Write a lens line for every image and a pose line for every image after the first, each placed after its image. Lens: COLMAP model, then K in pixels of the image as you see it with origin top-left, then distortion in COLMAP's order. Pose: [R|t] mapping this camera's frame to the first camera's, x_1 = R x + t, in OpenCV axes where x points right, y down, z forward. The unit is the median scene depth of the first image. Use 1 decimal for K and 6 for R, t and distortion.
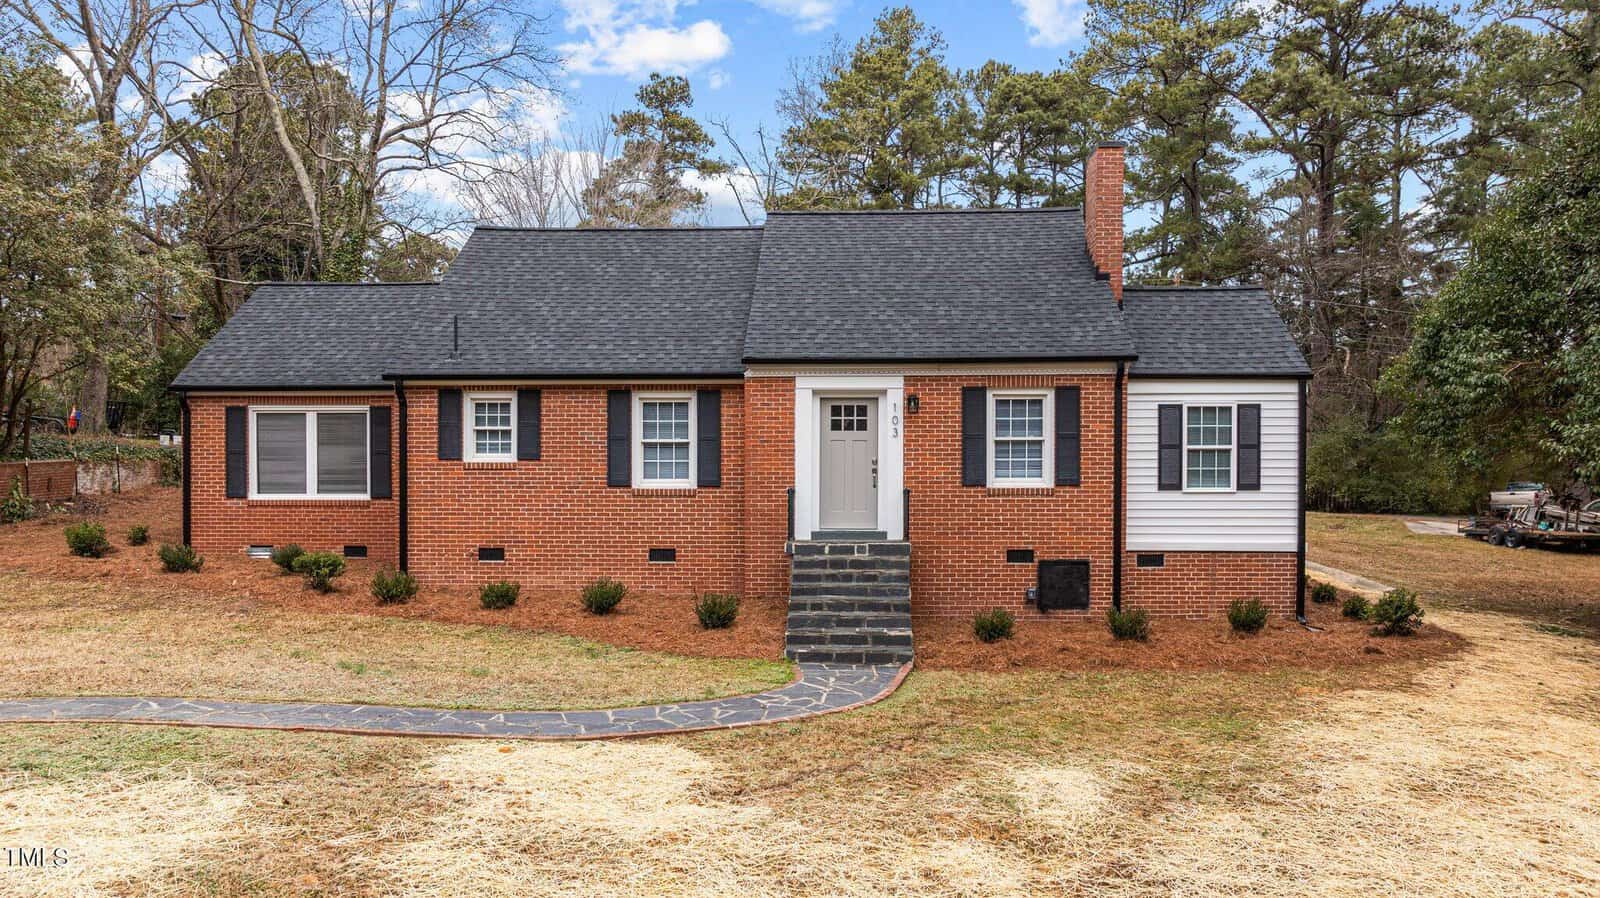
lens RADIAL K [[1074.6, 0, 800.0], [0, 1074.6, 553.8], [0, 0, 1]] dist [-0.020640, 0.008946]
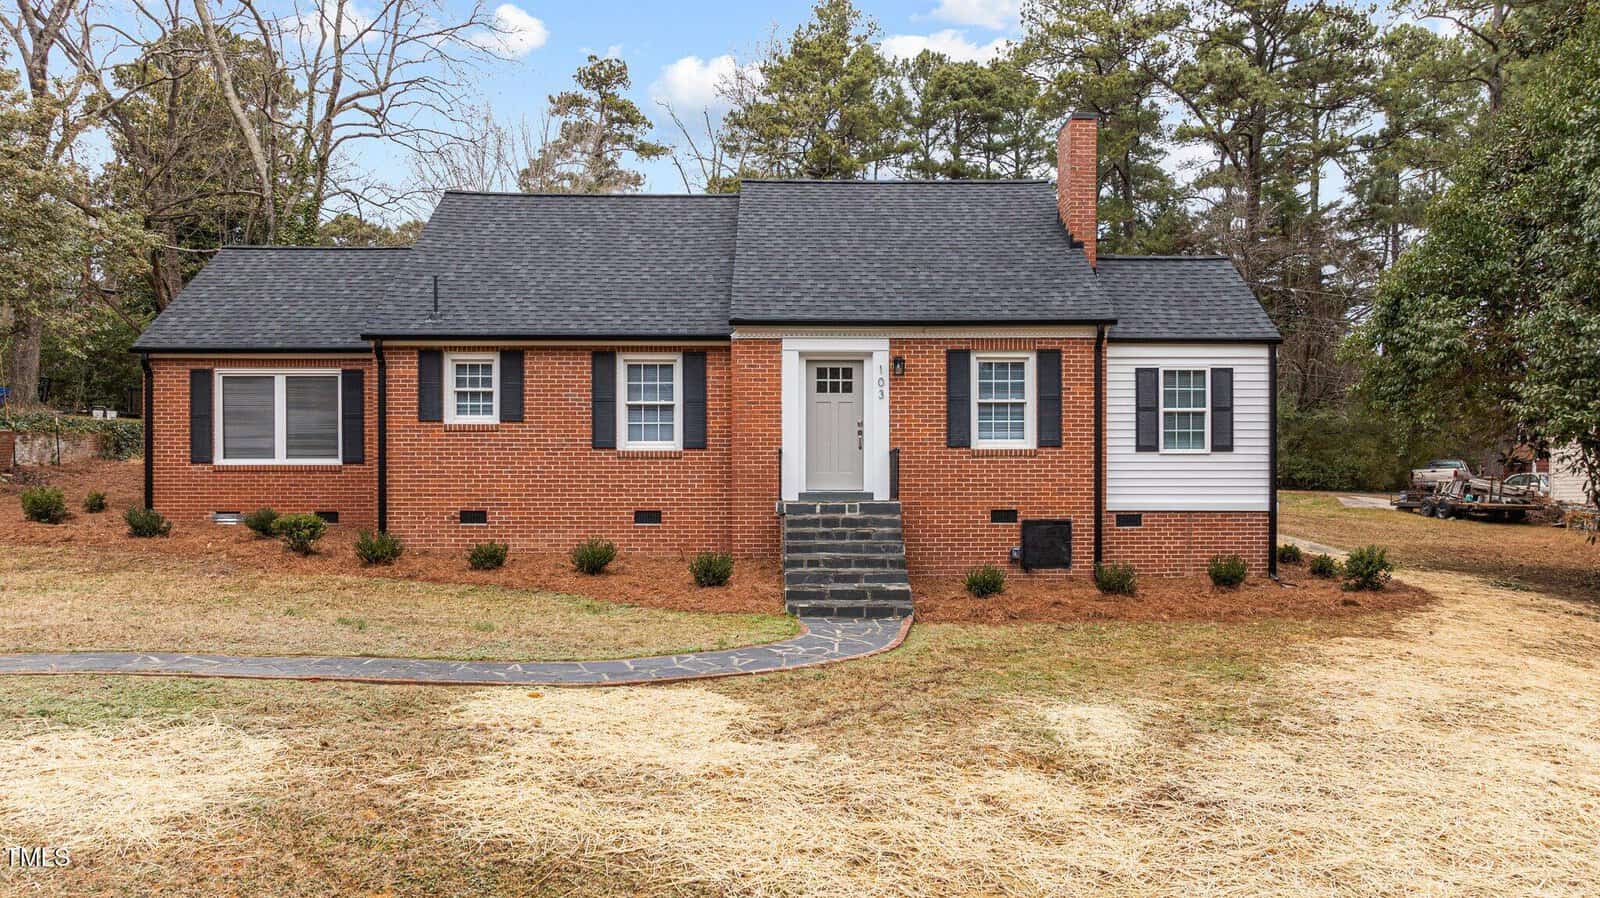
lens RADIAL K [[1074.6, 0, 793.3], [0, 1074.6, 520.8], [0, 0, 1]] dist [-0.020640, 0.008946]
pose [[0.998299, -0.003869, 0.058167, -0.052118], [0.004867, 0.999843, -0.017022, 0.022411], [-0.058092, 0.017276, 0.998162, -0.001529]]
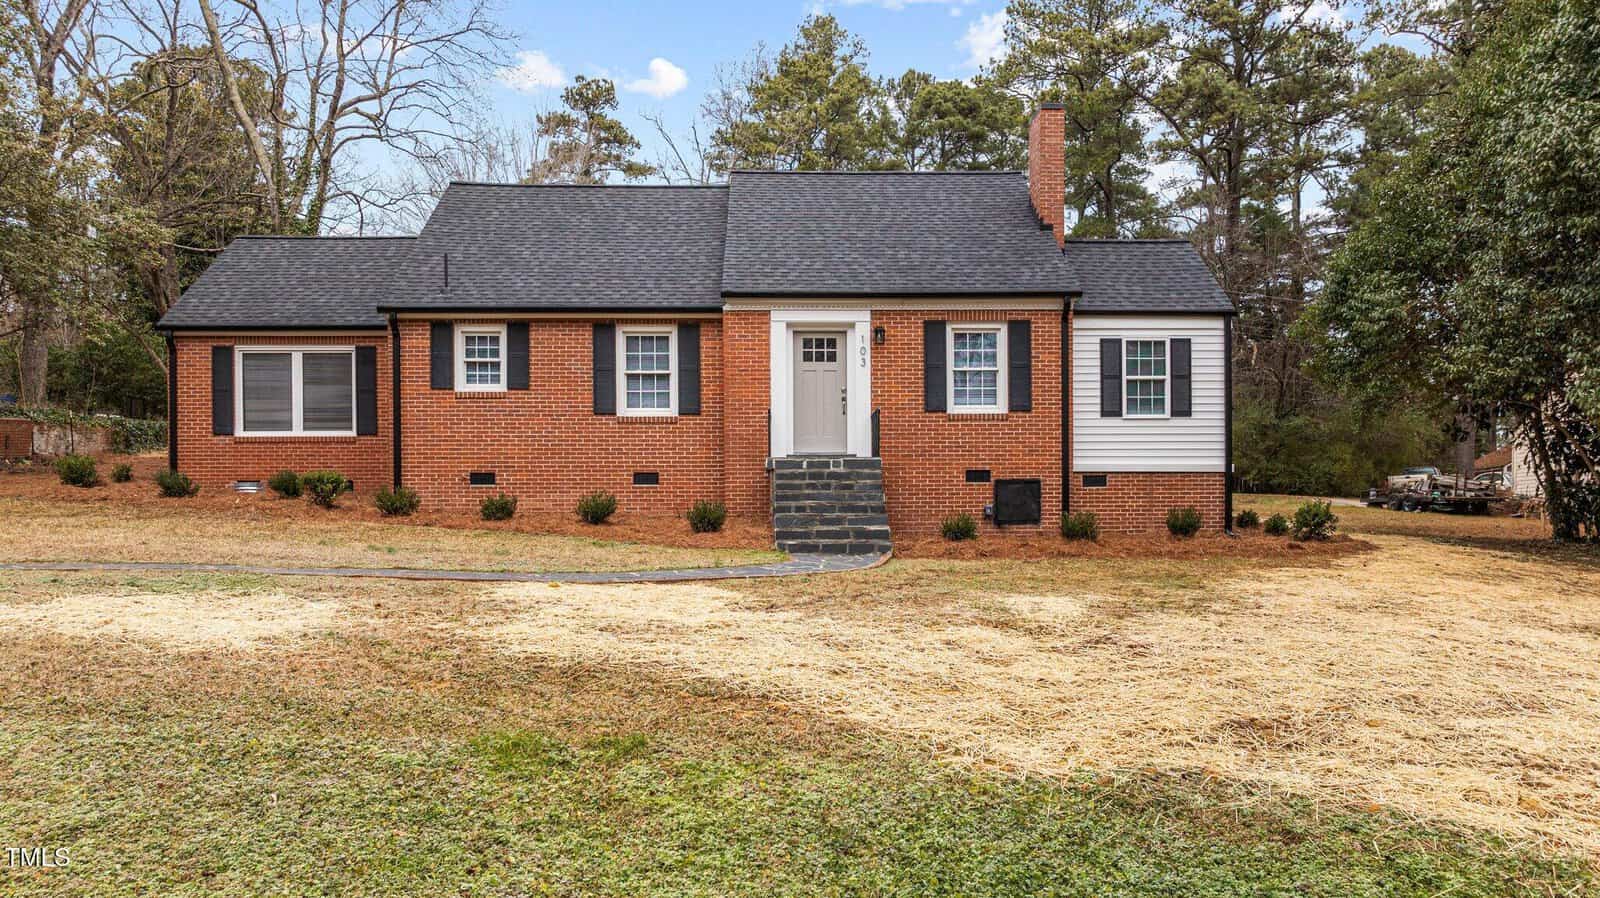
lens RADIAL K [[1074.6, 0, 789.9], [0, 1074.6, 560.9], [0, 0, 1]] dist [-0.020640, 0.008946]
pose [[0.997786, -0.008118, 0.066012, -0.057298], [0.008537, 0.999945, -0.006069, 0.091926], [-0.065959, 0.006619, 0.997800, -0.073990]]
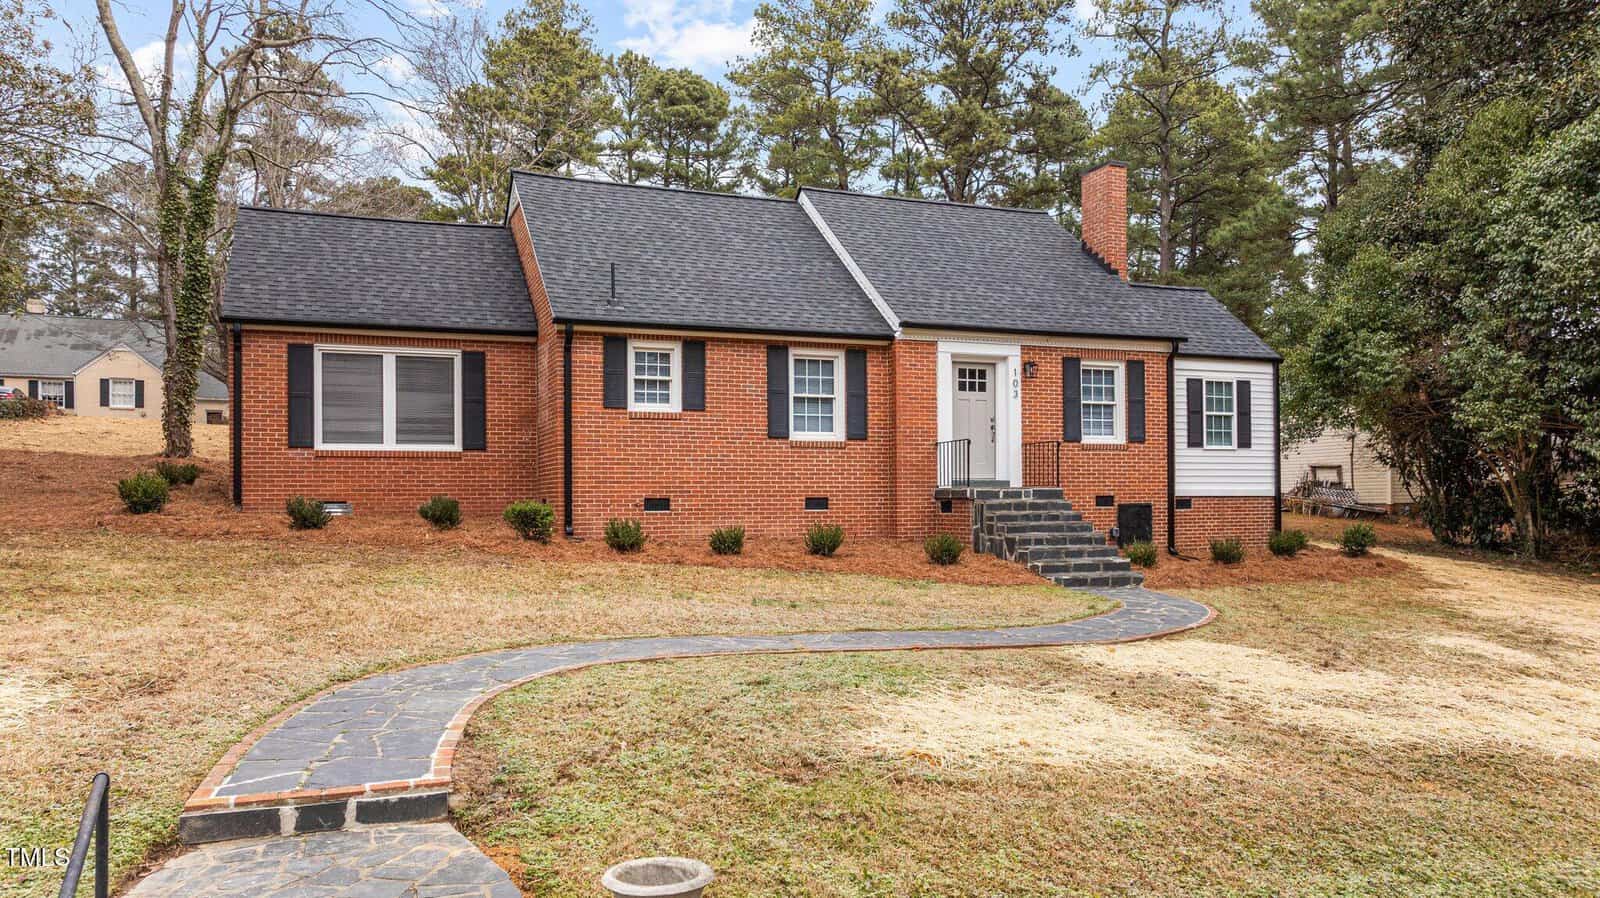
lens RADIAL K [[1074.6, 0, 782.5], [0, 1074.6, 497.0], [0, 0, 1]] dist [-0.020640, 0.008946]
pose [[0.920273, -0.007068, 0.391214, -0.579612], [0.020635, 0.999322, -0.030487, 0.026309], [-0.390734, 0.036129, 0.919795, 0.045354]]
